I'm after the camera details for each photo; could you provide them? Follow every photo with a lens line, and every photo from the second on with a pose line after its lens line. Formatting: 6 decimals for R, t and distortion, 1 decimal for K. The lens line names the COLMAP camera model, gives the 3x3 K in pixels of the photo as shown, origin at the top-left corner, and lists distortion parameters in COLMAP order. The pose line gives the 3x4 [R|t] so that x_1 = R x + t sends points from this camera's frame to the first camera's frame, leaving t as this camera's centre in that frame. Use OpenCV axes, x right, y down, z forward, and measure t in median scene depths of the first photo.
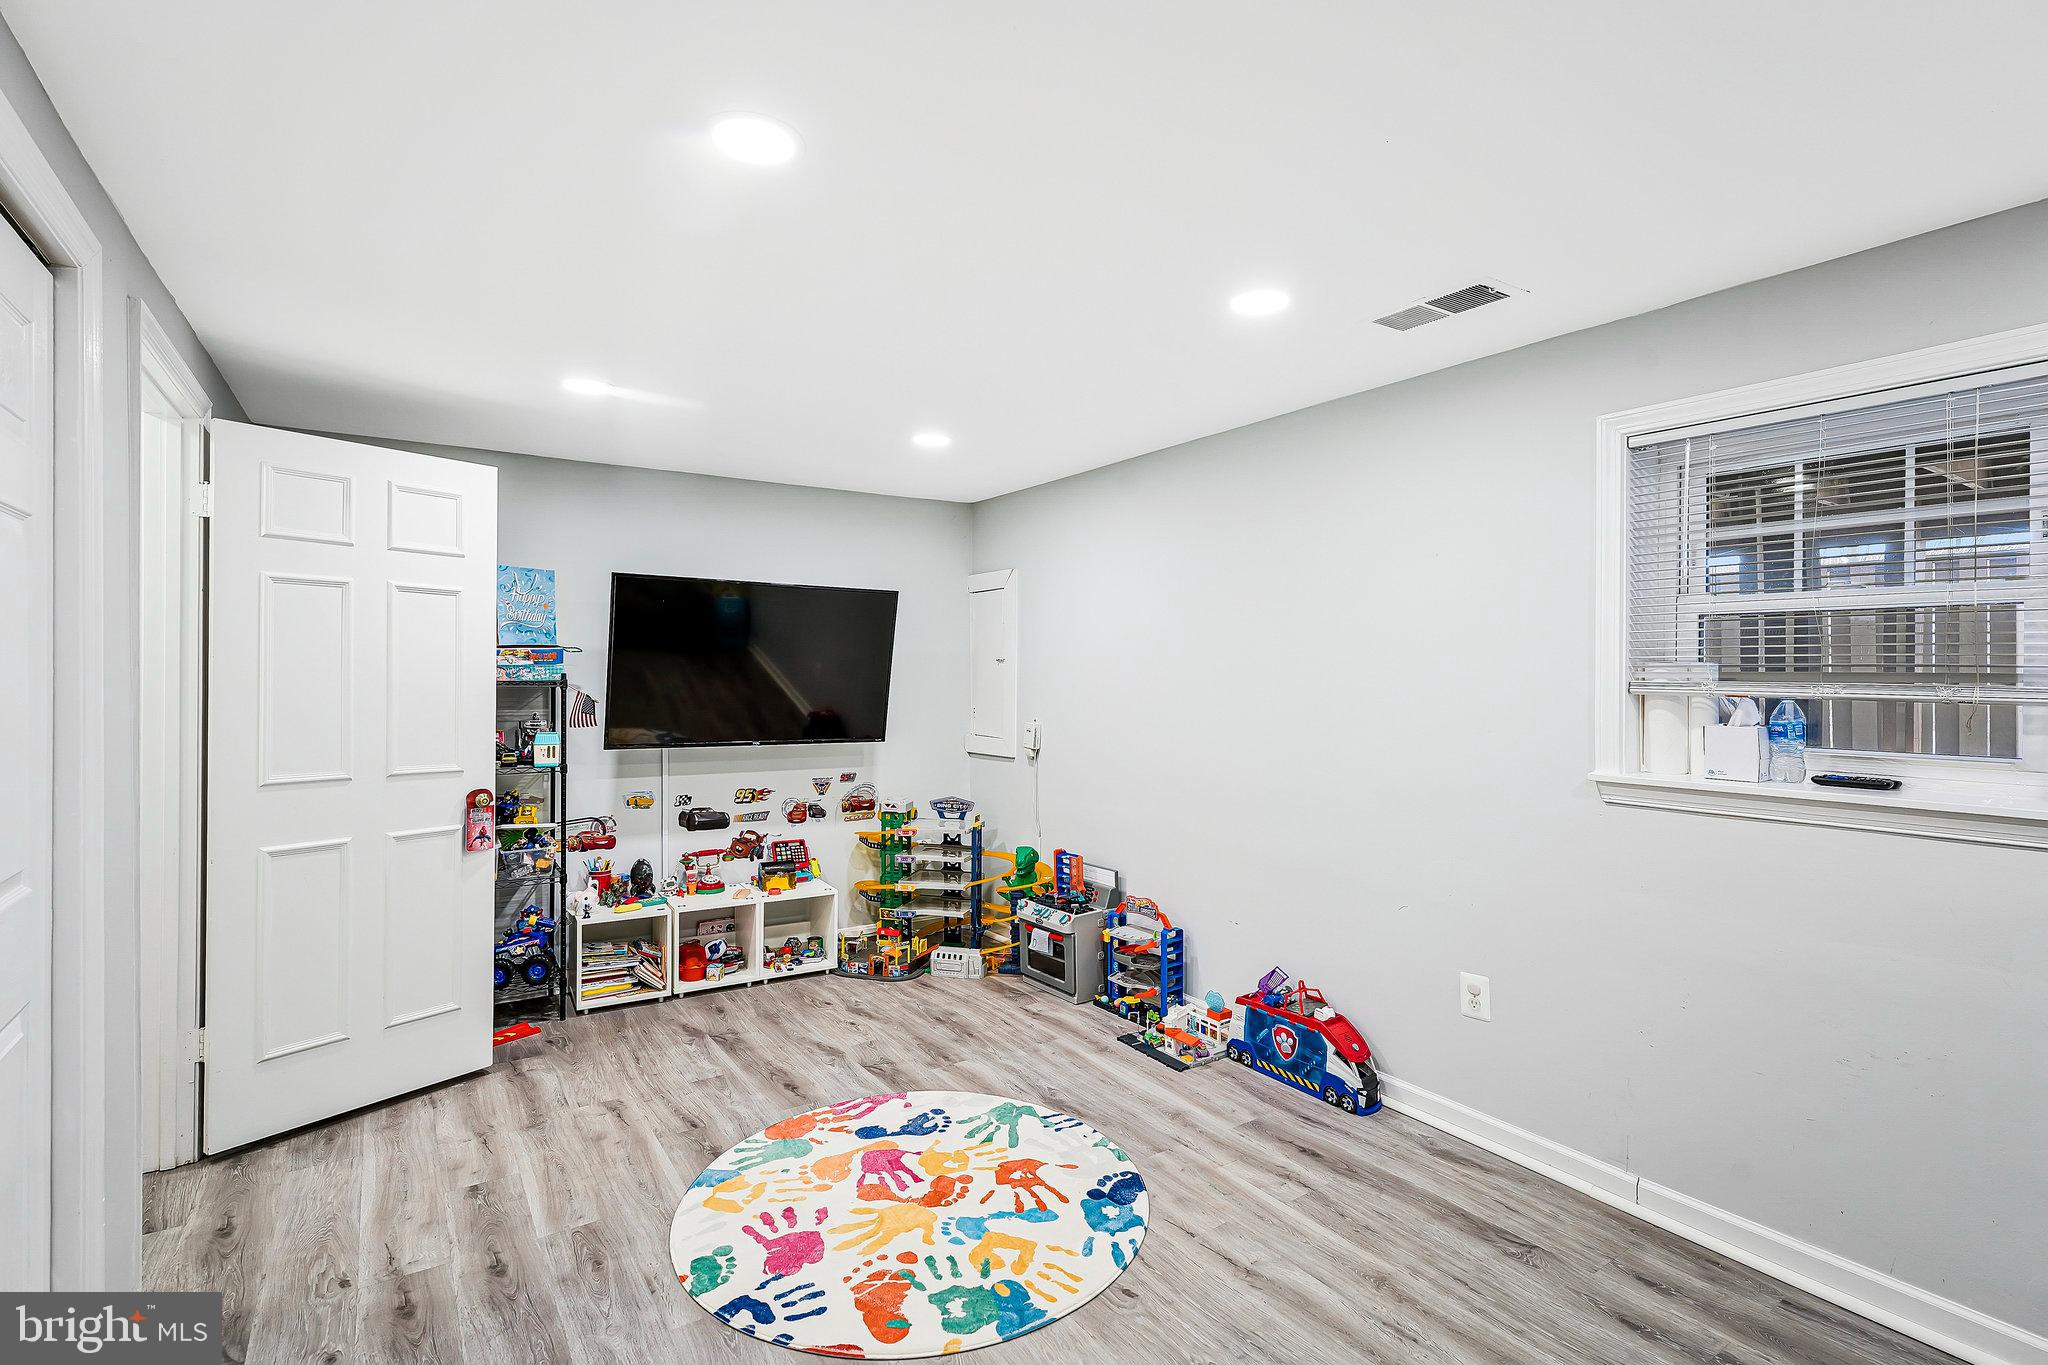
lens RADIAL K [[951.4, 0, 1024.0], [0, 951.4, 682.5], [0, 0, 1]] dist [-0.001378, -0.000074]
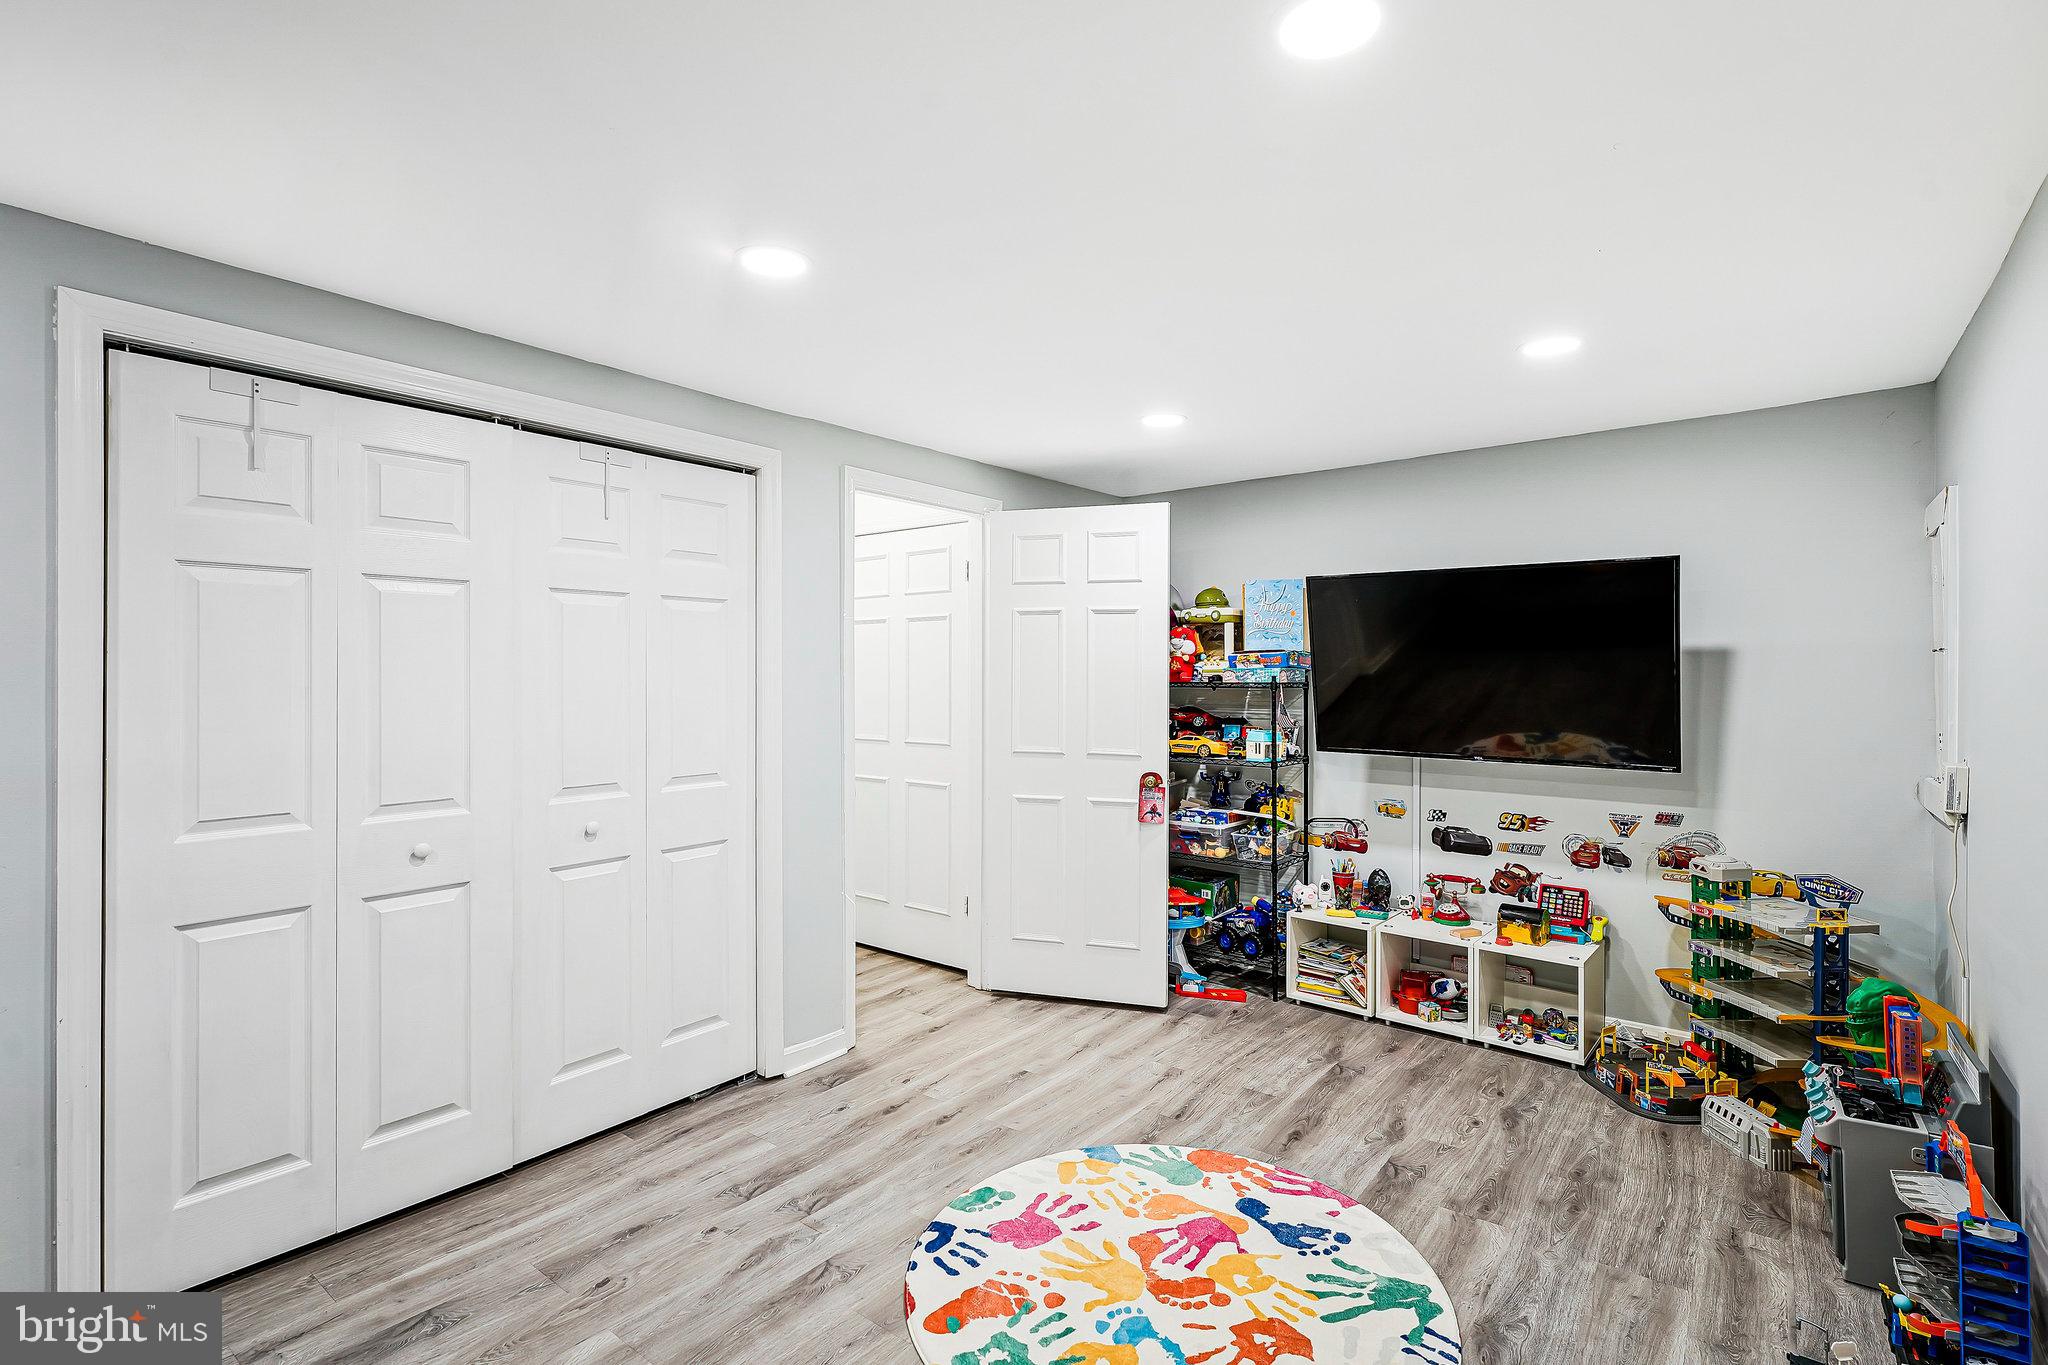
lens RADIAL K [[959.4, 0, 1024.0], [0, 959.4, 682.5], [0, 0, 1]] dist [0.001405, 0.000043]
pose [[0.313171, 0.004371, -0.949687, 0.509309], [-0.006080, 0.999978, 0.002597, -0.003676], [0.949677, 0.004961, 0.313191, 0.449143]]
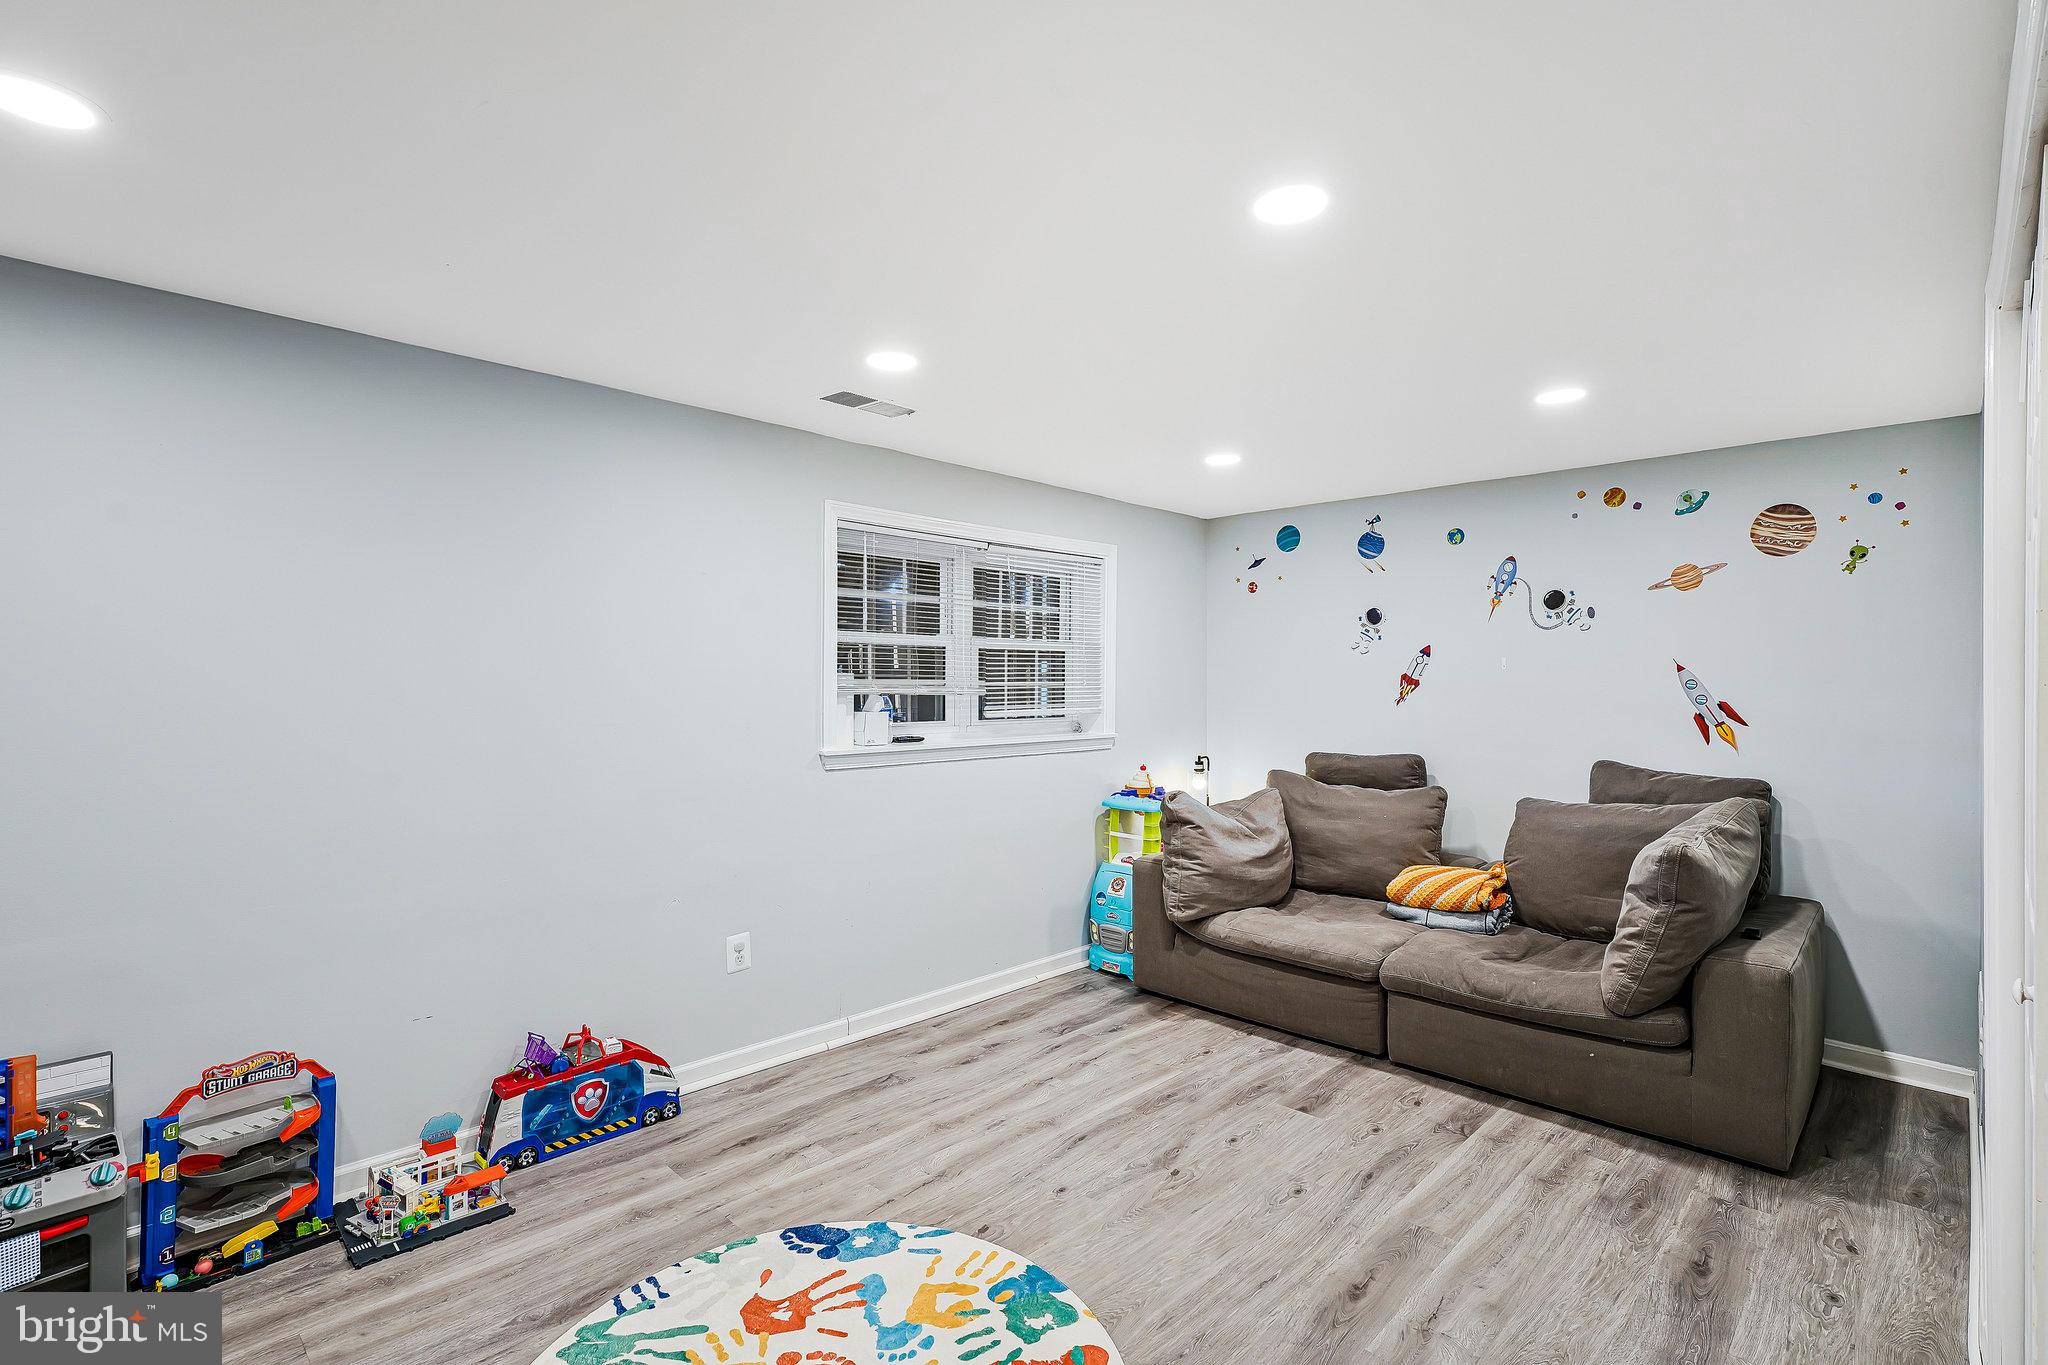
lens RADIAL K [[951.4, 0, 1024.0], [0, 951.4, 682.5], [0, 0, 1]] dist [-0.001378, -0.000074]
pose [[-0.192487, -0.003854, 0.981292, -0.638130], [0.007940, 0.999953, 0.005485, -0.008872], [-0.981267, 0.008848, -0.192448, 0.738501]]
